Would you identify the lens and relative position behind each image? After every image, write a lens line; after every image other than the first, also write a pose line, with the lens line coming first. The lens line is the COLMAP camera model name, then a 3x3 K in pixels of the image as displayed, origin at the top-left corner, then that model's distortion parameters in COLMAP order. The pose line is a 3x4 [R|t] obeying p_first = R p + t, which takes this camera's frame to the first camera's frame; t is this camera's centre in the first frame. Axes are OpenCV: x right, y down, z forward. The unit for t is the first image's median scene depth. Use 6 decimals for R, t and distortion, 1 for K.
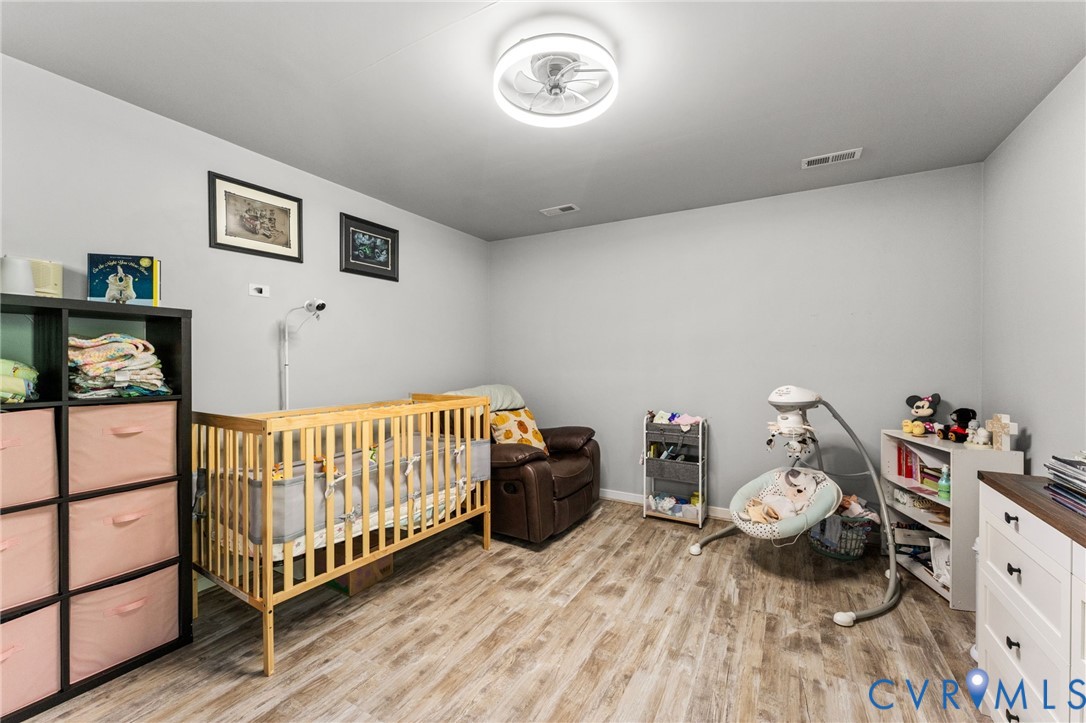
lens RADIAL K [[444.4, 0, 543.0], [0, 444.4, 361.5], [0, 0, 1]] dist [0.001016, 0.000093]
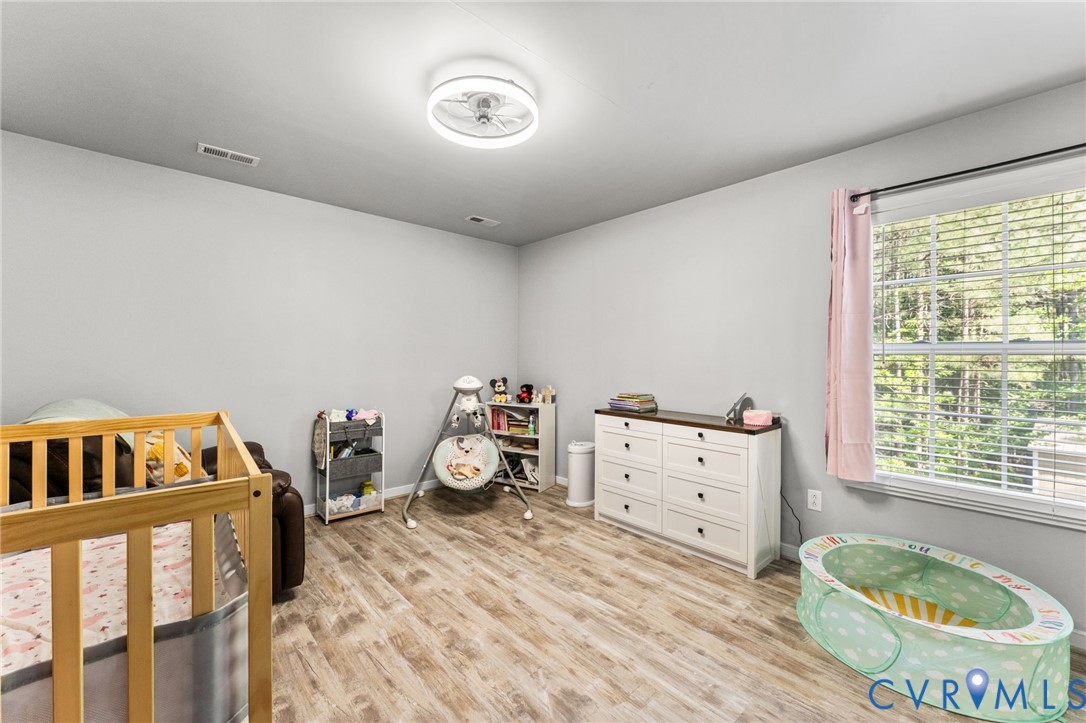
lens RADIAL K [[444.4, 0, 543.0], [0, 444.4, 361.5], [0, 0, 1]] dist [0.001016, 0.000093]
pose [[0.295080, -0.004099, 0.955464, -0.719677], [0.005006, 0.999984, 0.002744, 0.008187], [-0.955460, 0.003973, 0.295096, 0.387047]]
